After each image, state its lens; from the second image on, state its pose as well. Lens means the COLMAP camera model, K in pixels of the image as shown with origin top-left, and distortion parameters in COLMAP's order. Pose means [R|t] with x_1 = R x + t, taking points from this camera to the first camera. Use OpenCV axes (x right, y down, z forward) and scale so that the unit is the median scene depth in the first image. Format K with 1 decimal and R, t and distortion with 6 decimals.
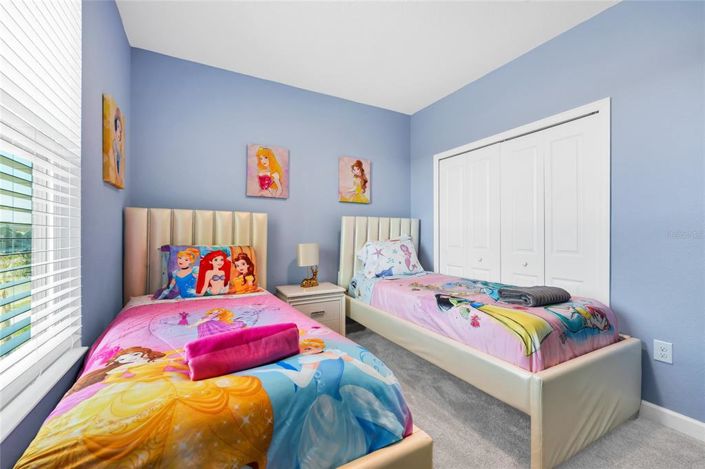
lens RADIAL K [[285.3, 0, 347.8], [0, 285.3, 233.6], [0, 0, 1]] dist [-0.002508, -0.000103]
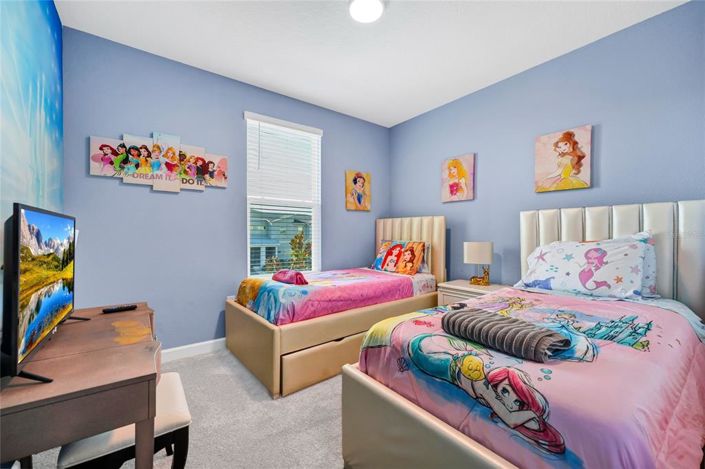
lens RADIAL K [[285.3, 0, 348.5], [0, 285.3, 233.8], [0, 0, 1]] dist [-0.002508, -0.000103]
pose [[0.157689, -0.002672, -0.987485, 0.791618], [0.005517, 0.999983, -0.001825, 0.004668], [0.987473, -0.005160, 0.157701, 0.385115]]
